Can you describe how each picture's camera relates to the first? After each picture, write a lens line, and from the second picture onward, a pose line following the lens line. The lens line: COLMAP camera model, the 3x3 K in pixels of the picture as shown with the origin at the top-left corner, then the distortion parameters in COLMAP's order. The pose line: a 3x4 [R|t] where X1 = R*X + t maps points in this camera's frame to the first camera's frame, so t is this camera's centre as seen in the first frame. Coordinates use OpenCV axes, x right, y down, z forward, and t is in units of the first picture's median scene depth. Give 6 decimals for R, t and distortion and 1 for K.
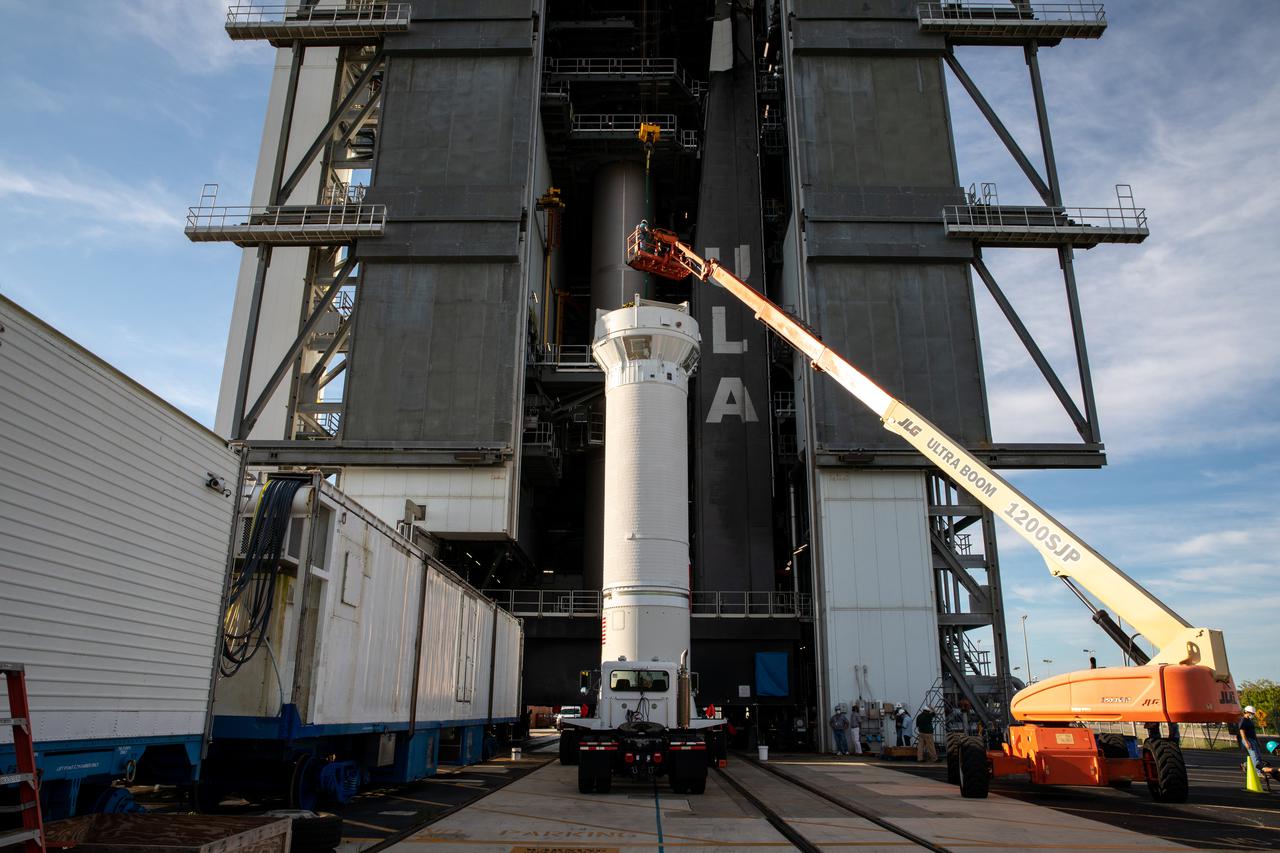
lens RADIAL K [[891.4, 0, 635.8], [0, 891.4, 424.3], [0, 0, 1]] dist [-0.102985, 0.085182]
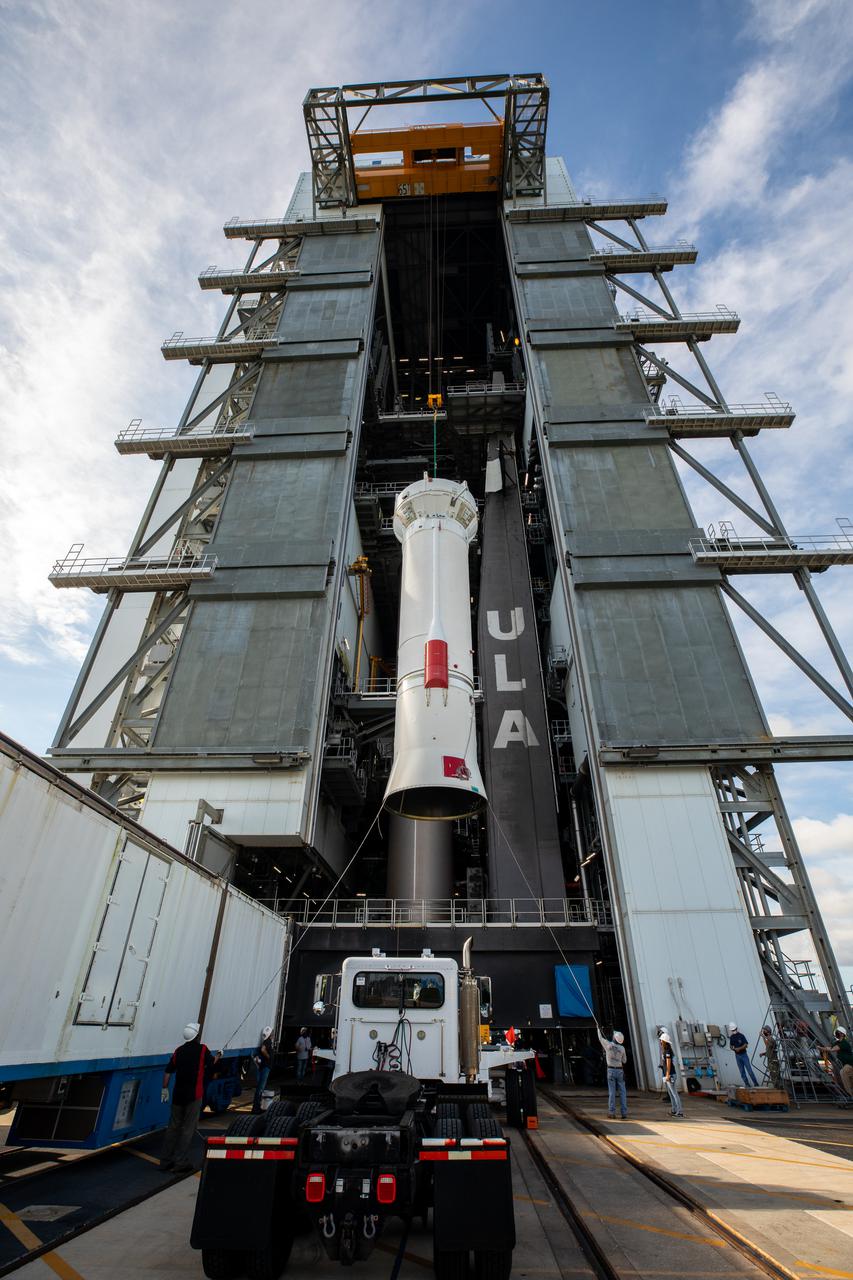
lens RADIAL K [[576.9, 0, 426.4], [0, 576.9, 644.4], [0, 0, 1]] dist [-0.044422, 0.012019]
pose [[0.999150, -0.024124, -0.033415, 0.024478], [0.013780, 0.959668, -0.280797, 0.091476], [0.038842, 0.280098, 0.959185, 0.295081]]
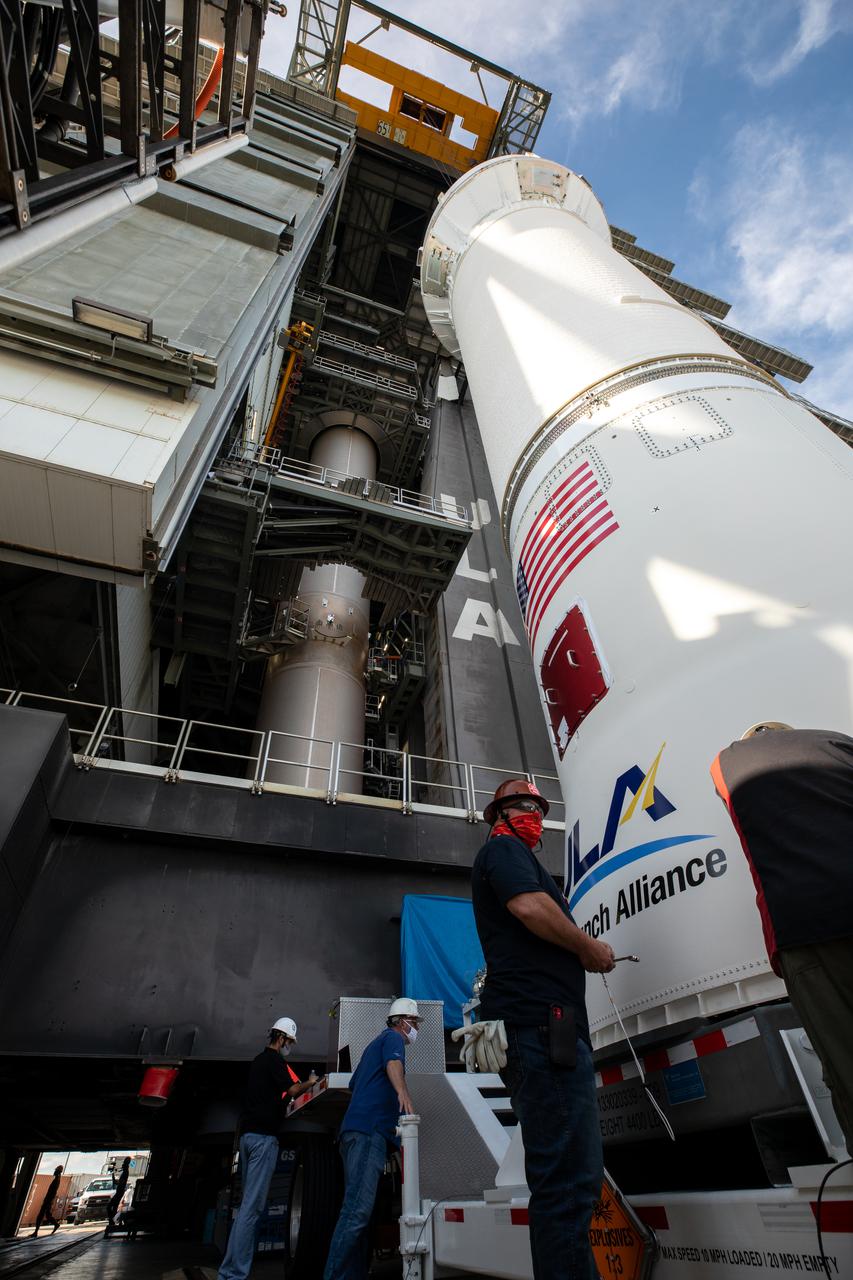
lens RADIAL K [[576.9, 0, 426.4], [0, 576.9, 644.4], [0, 0, 1]] dist [-0.044422, 0.012019]
pose [[0.940535, 0.199520, 0.274929, -0.082955], [-0.051456, 0.883674, -0.465266, 0.266647], [-0.335778, 0.423452, 0.841393, 0.729733]]
